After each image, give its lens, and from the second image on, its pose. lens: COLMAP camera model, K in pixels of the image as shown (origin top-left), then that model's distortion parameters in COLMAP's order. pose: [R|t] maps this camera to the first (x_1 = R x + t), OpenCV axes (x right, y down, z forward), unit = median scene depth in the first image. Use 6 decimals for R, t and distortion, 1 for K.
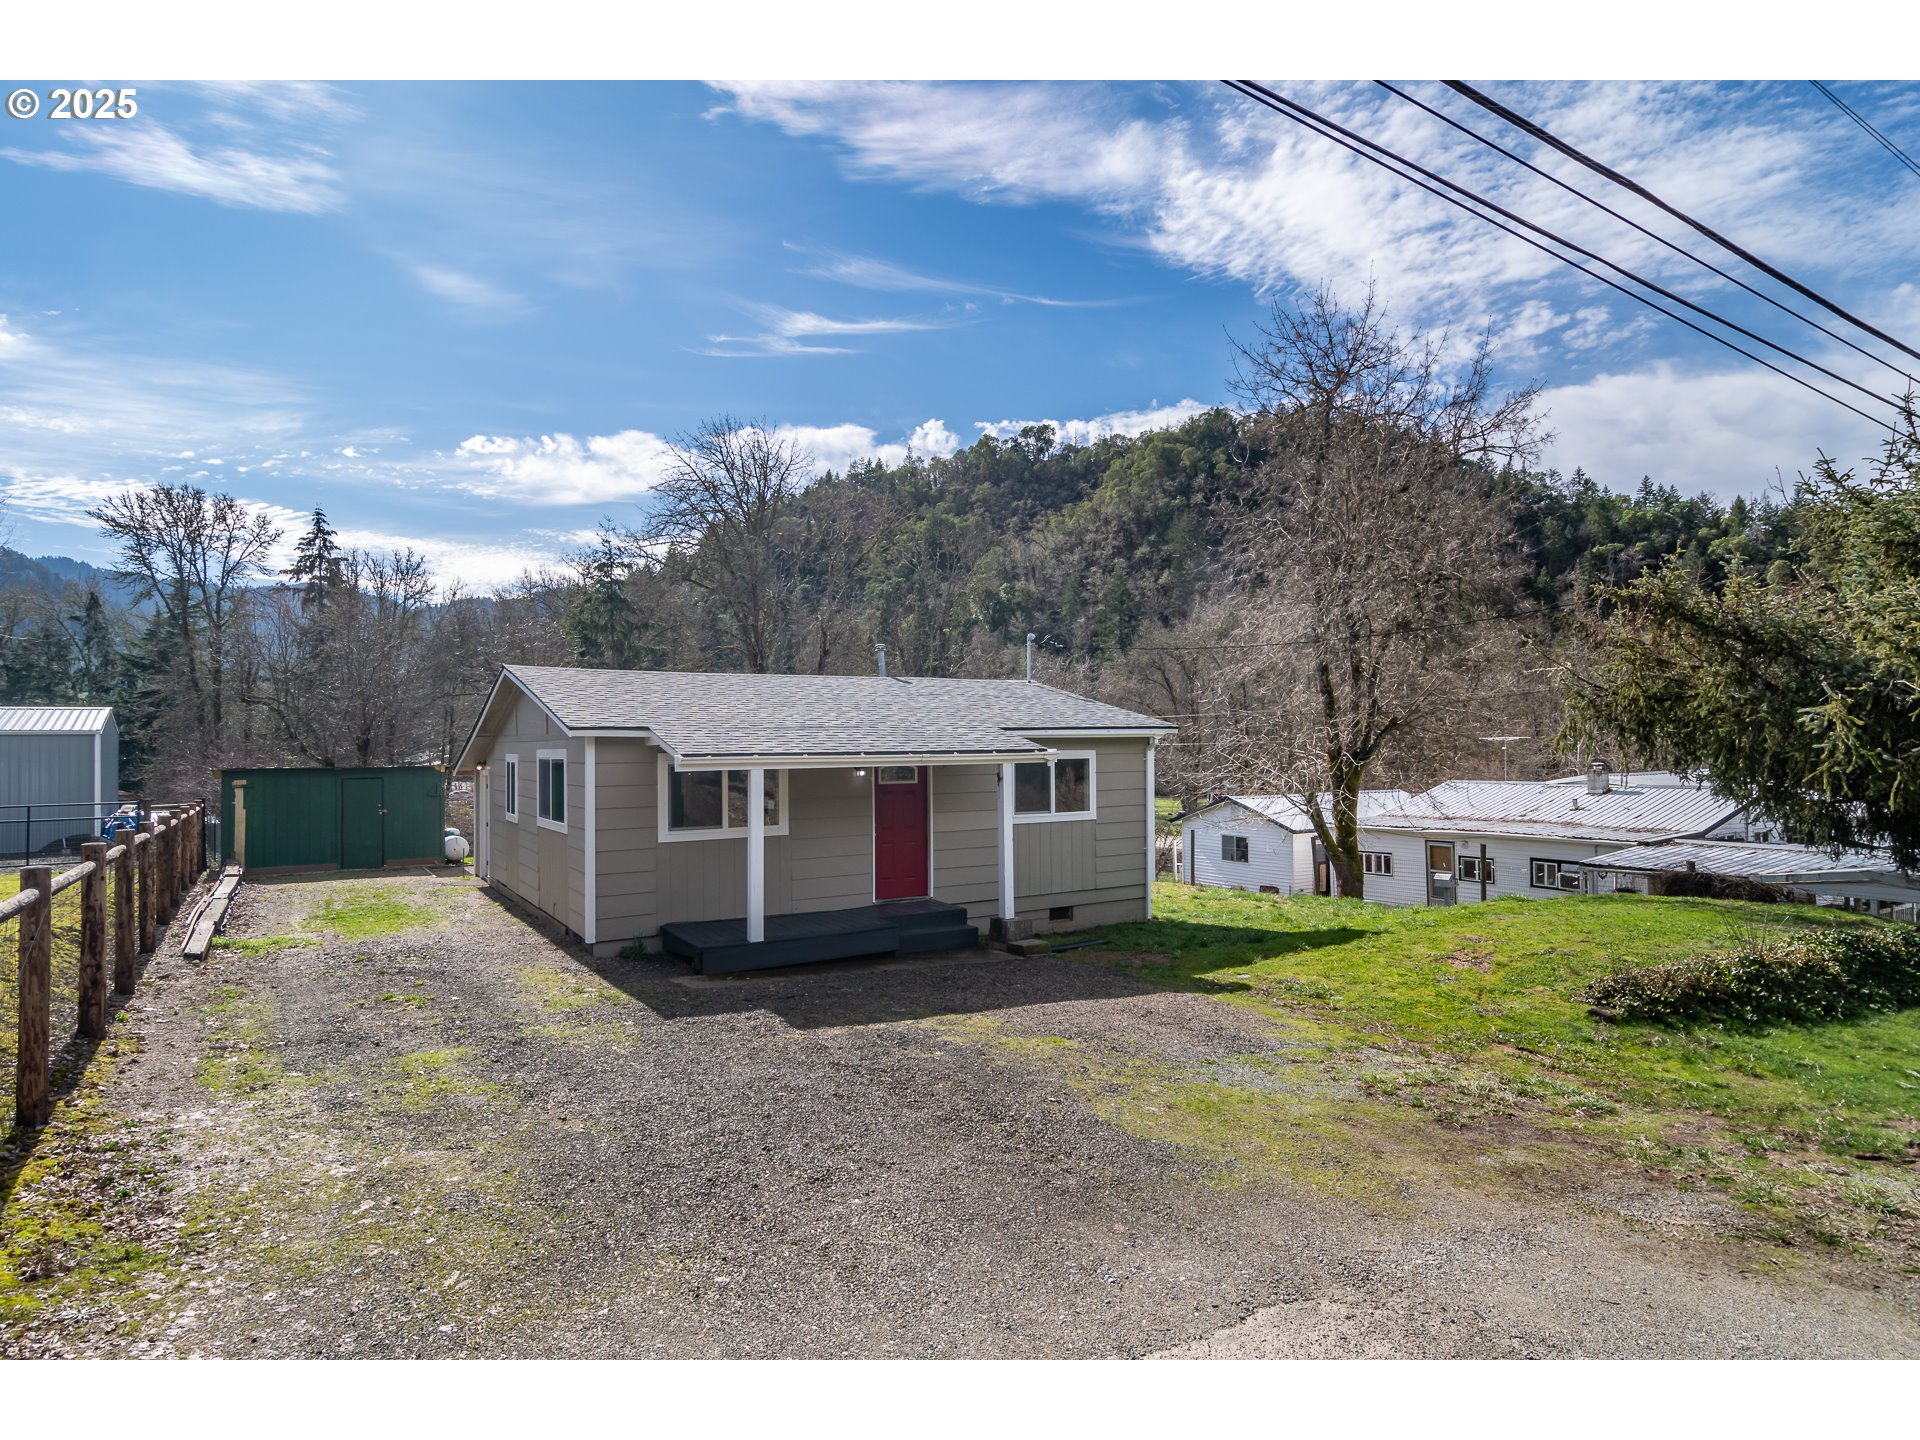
lens RADIAL K [[1052.8, 0, 960.0], [0, 1052.8, 720.0], [0, 0, 1]] dist [-0.000002, 0.000220]
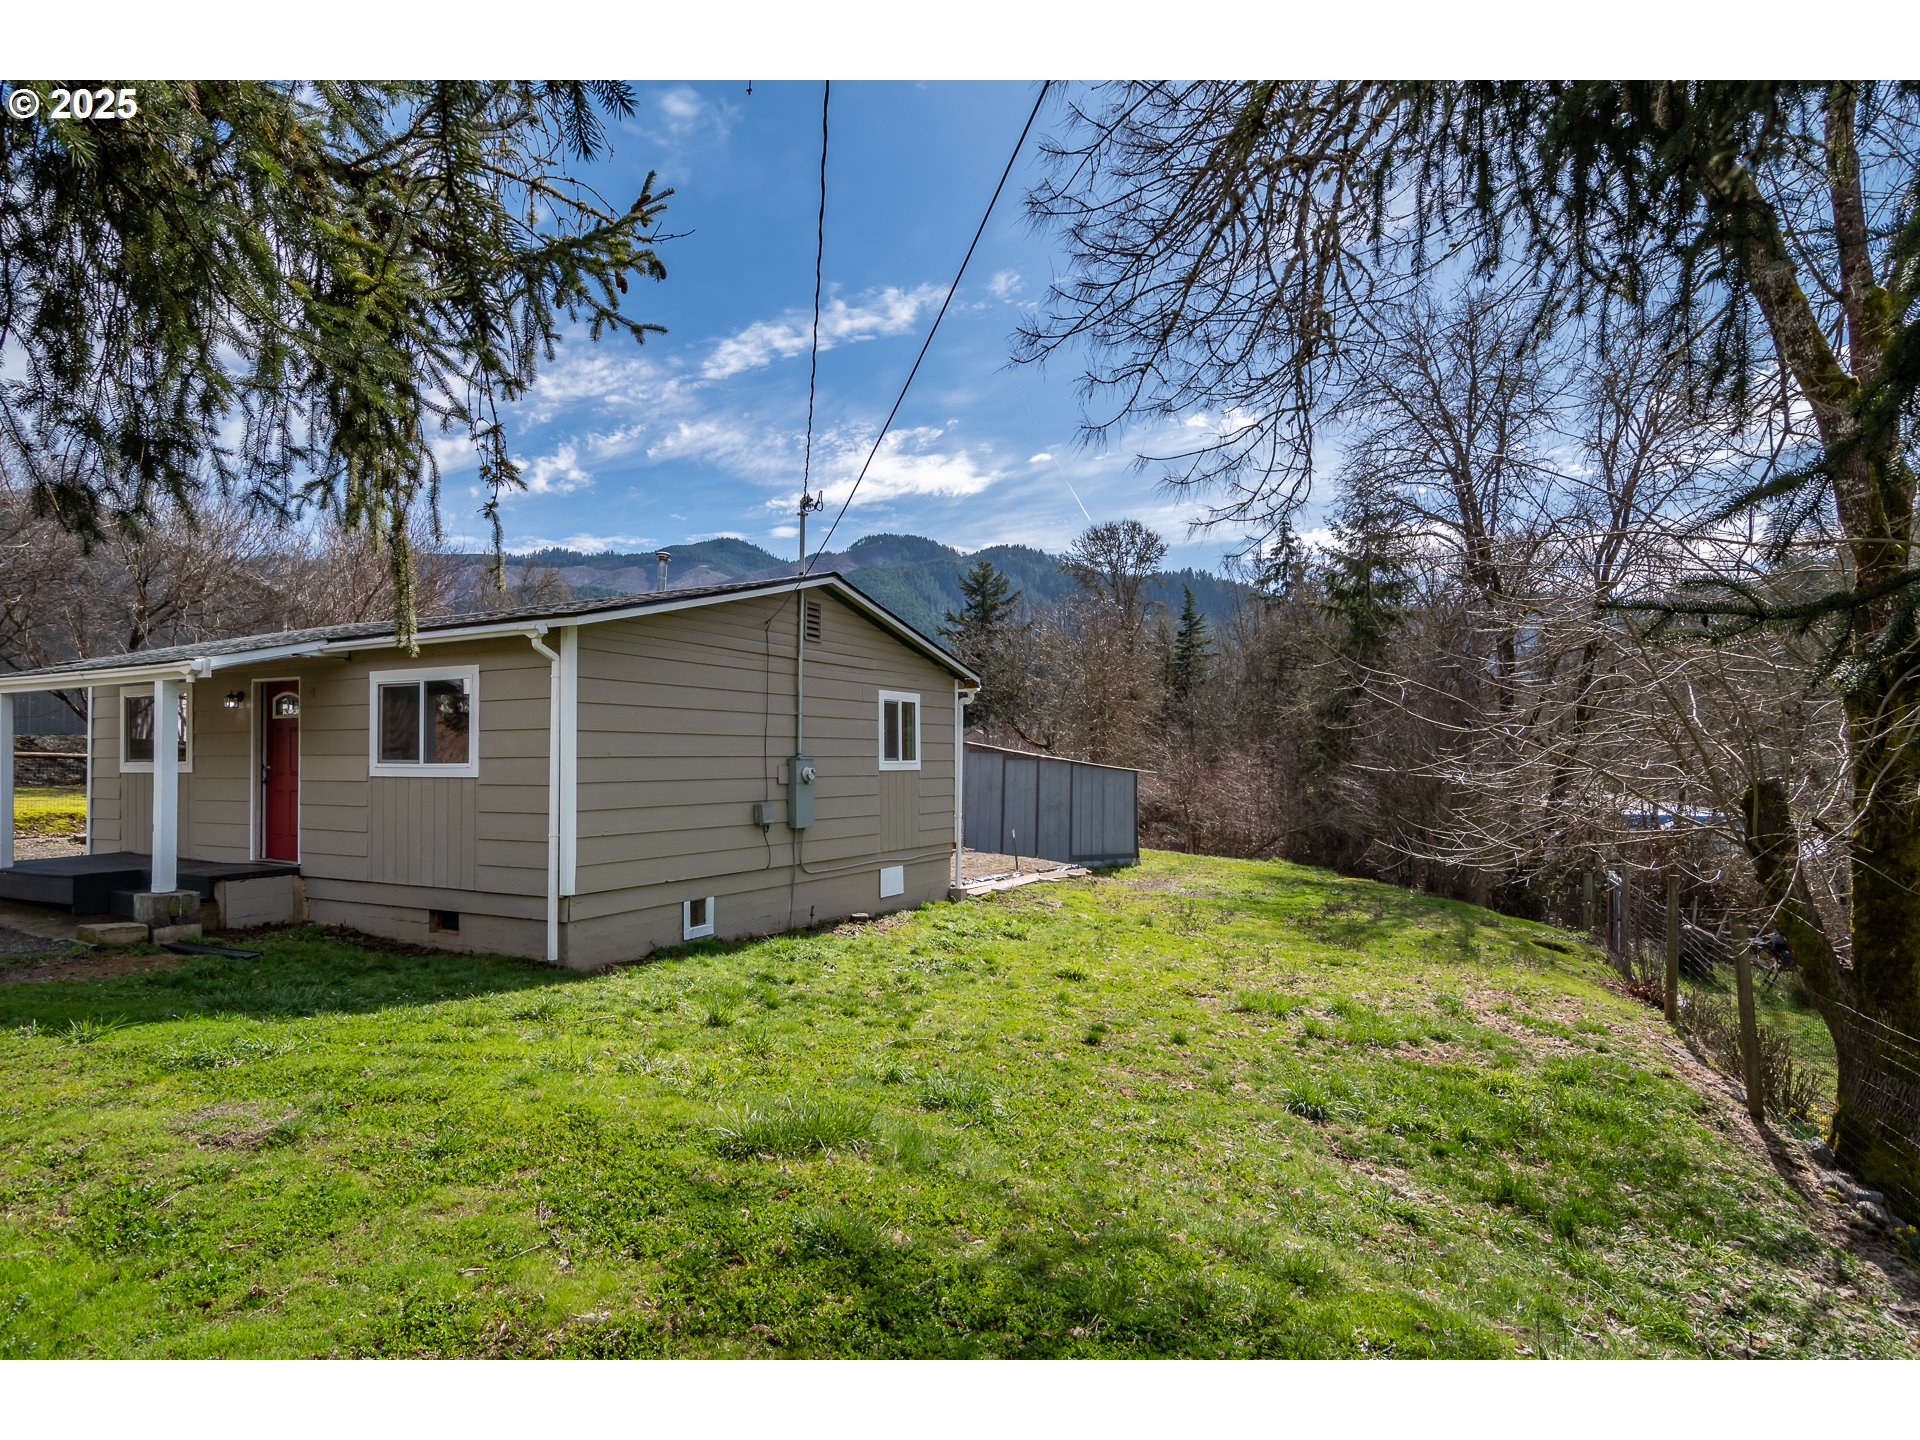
lens RADIAL K [[1052.8, 0, 960.0], [0, 1052.8, 720.0], [0, 0, 1]] dist [-0.000002, 0.000220]
pose [[0.498093, -0.023448, -0.866807, 0.154159], [0.019823, 0.999681, -0.015651, 0.014552], [0.866897, -0.009387, 0.498399, 0.179806]]
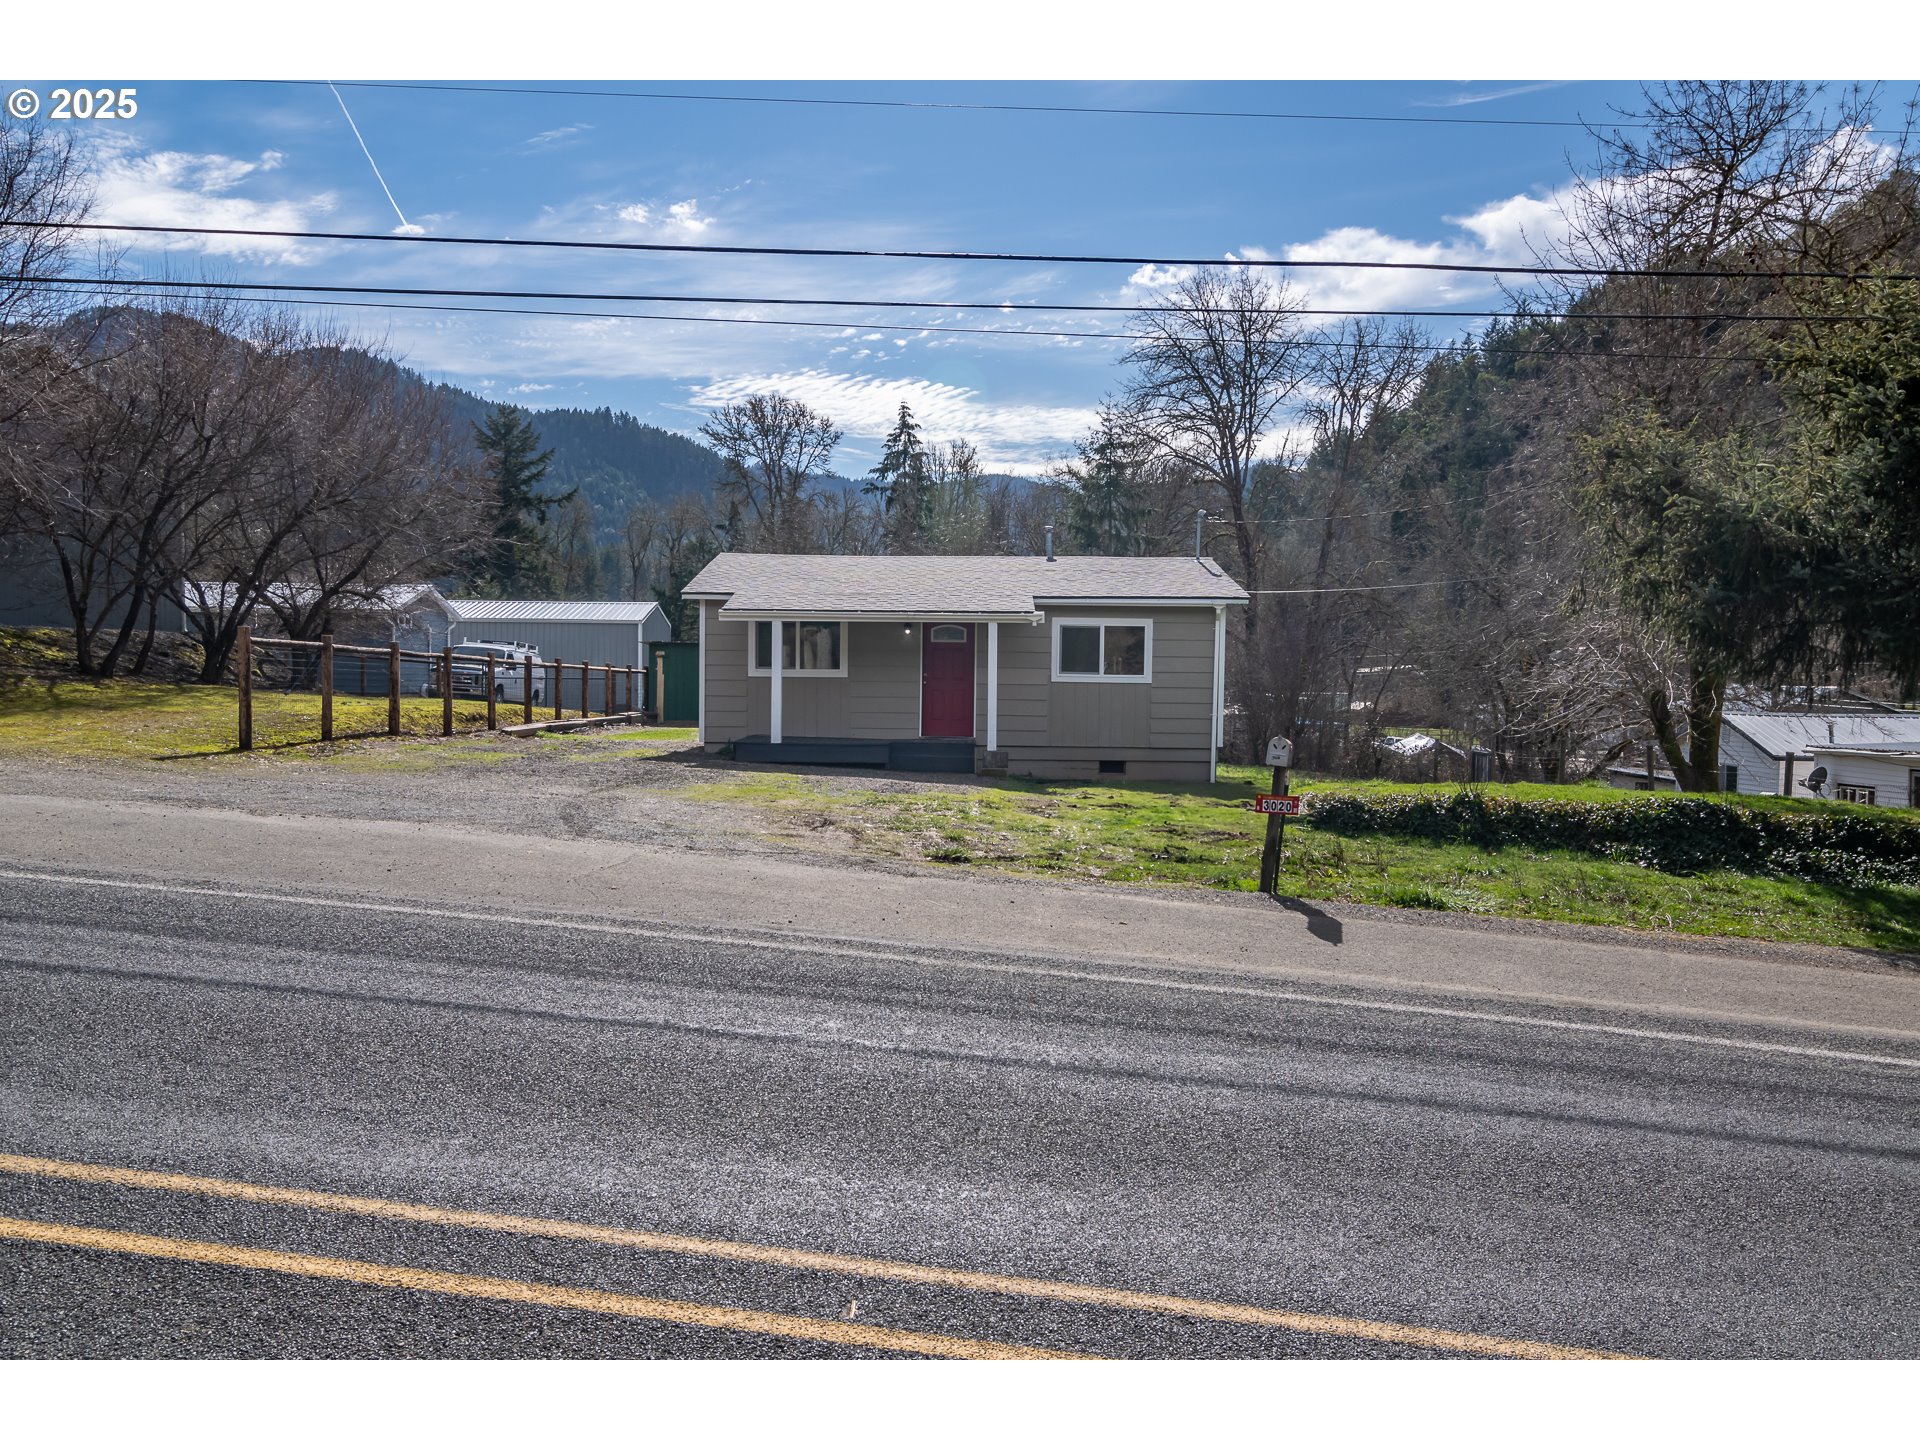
lens RADIAL K [[1413.2, 0, 960.0], [0, 1413.2, 720.0], [0, 0, 1]] dist [-0.008292, -0.003297]
pose [[0.838691, 0.040675, -0.543087, 0.144495], [-0.008832, 0.998092, 0.061114, 0.008622], [0.544536, -0.046459, 0.837450, -0.061964]]
